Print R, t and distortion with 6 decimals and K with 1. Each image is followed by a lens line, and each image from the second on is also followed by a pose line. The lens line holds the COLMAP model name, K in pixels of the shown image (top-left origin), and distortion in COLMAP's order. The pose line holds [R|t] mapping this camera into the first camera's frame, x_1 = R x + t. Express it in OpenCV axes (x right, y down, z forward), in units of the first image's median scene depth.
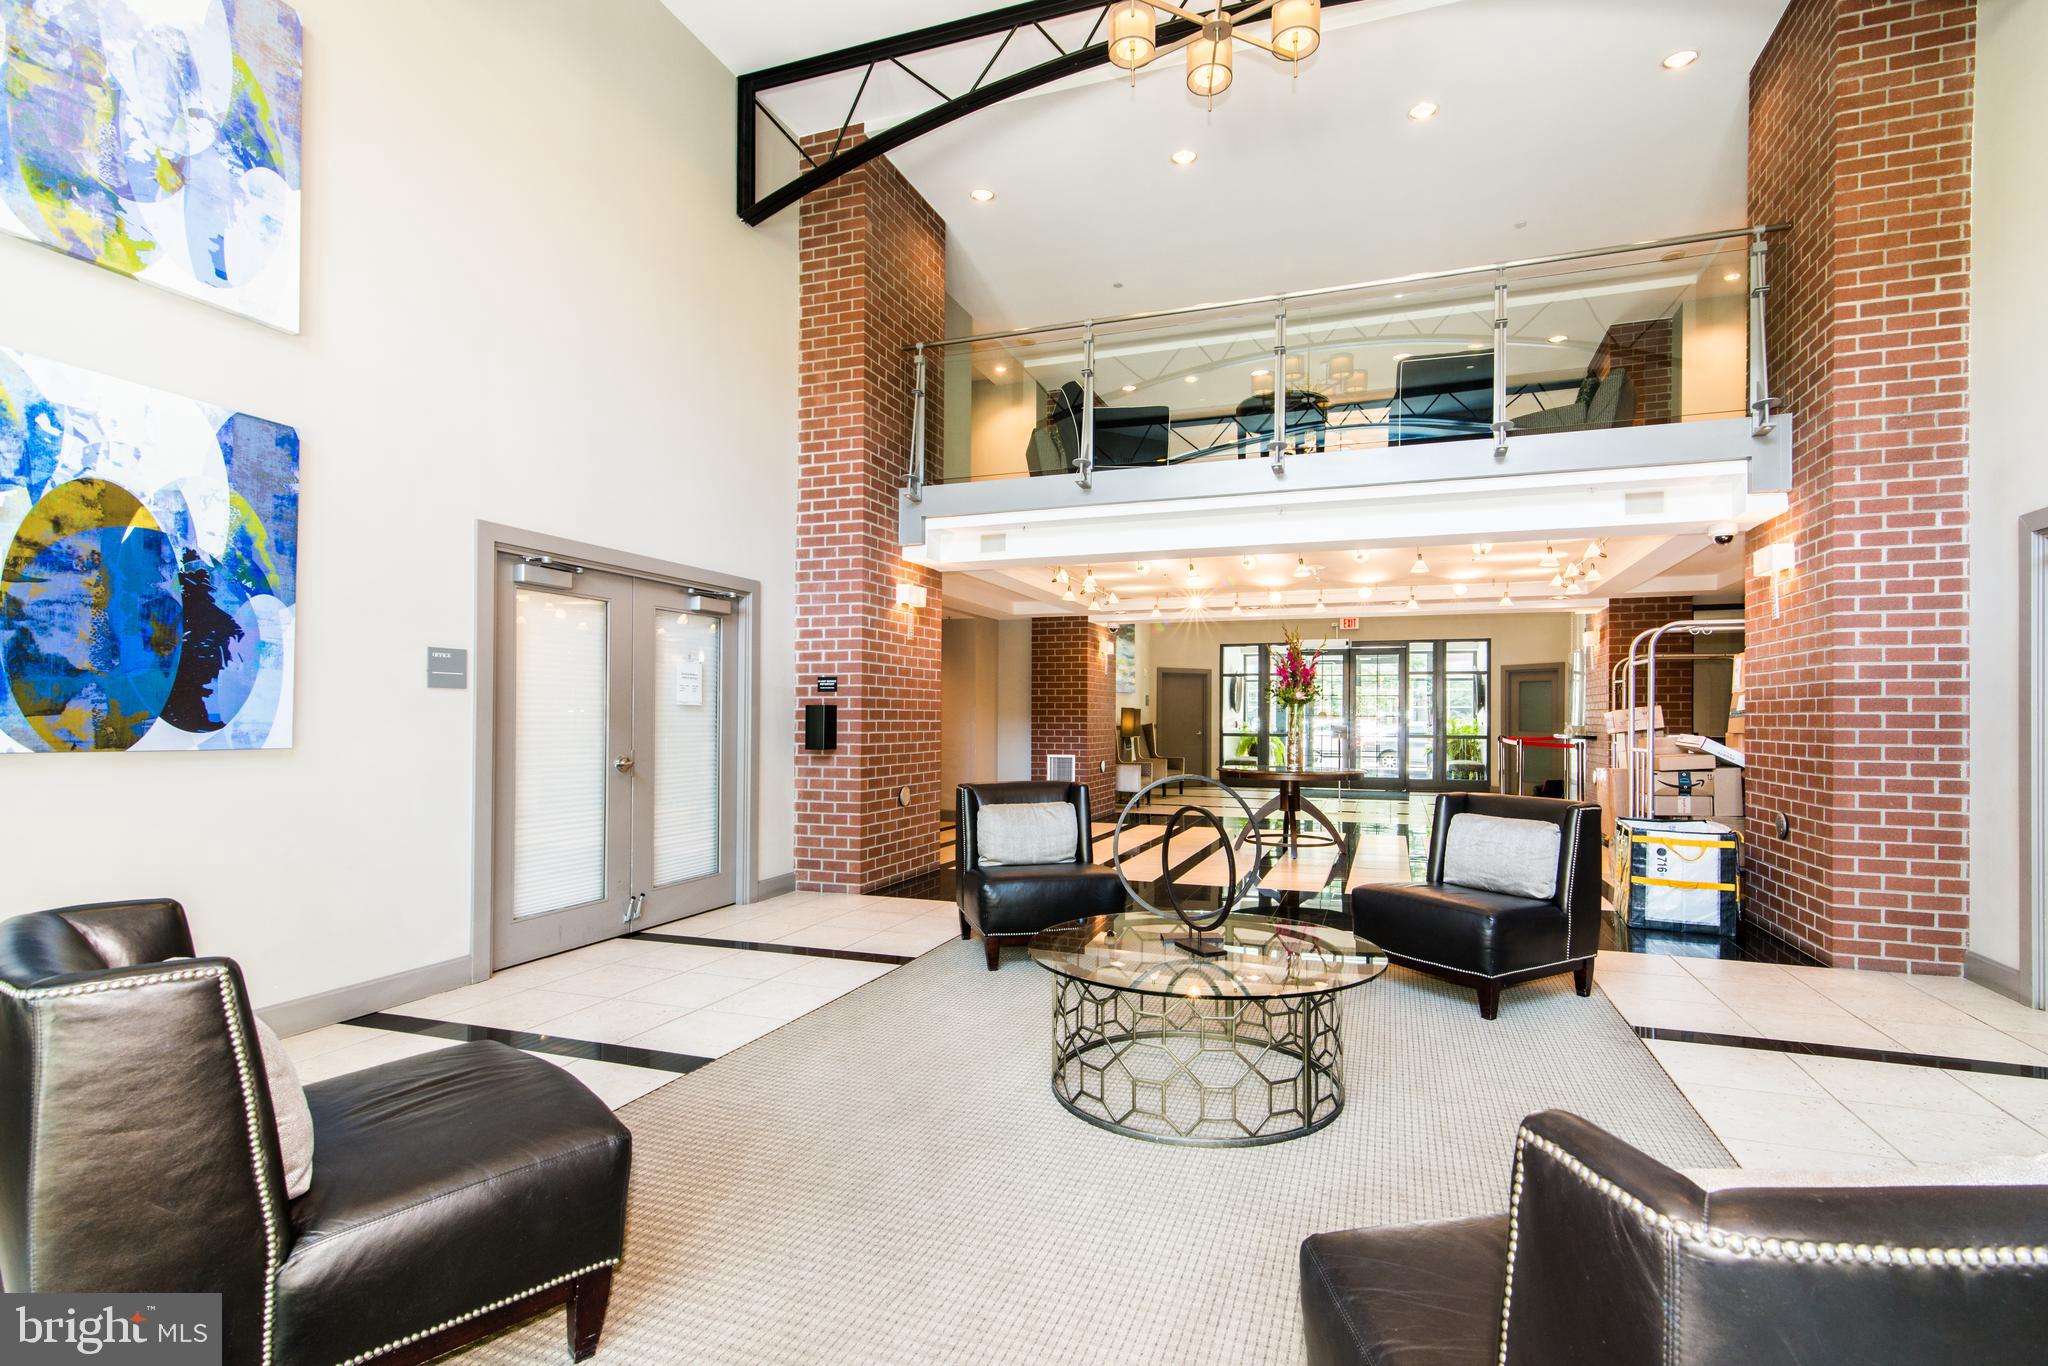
lens RADIAL K [[958.5, 0, 1024.7], [0, 958.5, 715.4], [0, 0, 1]] dist [0.016089, -0.000831]
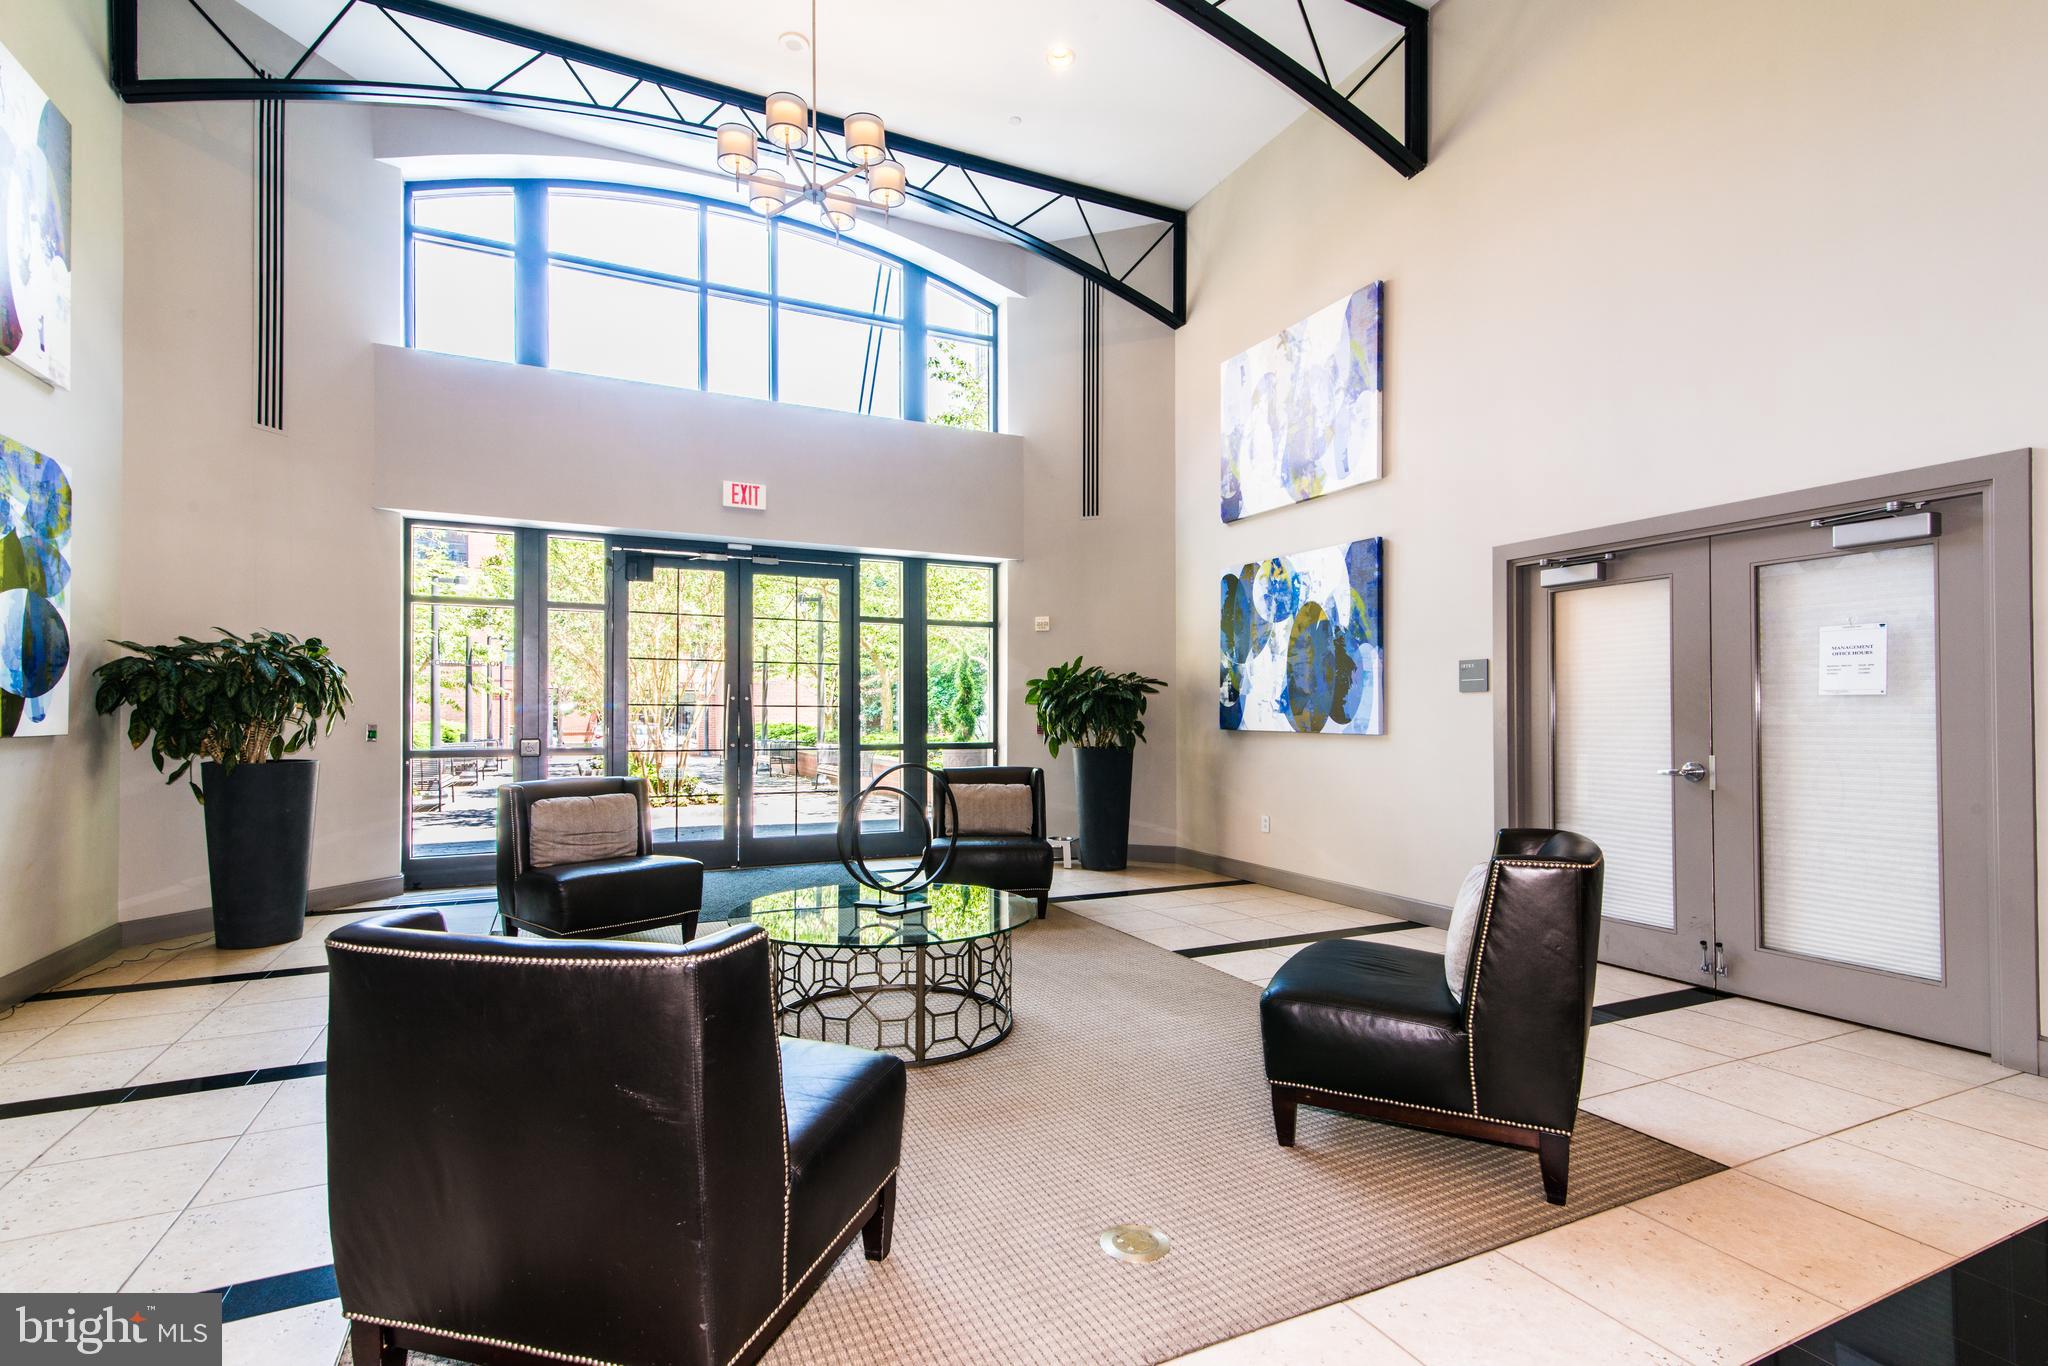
lens RADIAL K [[958.5, 0, 1024.7], [0, 958.5, 715.4], [0, 0, 1]] dist [0.016089, -0.000831]
pose [[-0.689049, -0.002029, -0.724712, 0.880050], [0.002229, 0.999985, -0.004919, 0.008691], [0.724712, -0.005005, -0.689034, 1.808002]]
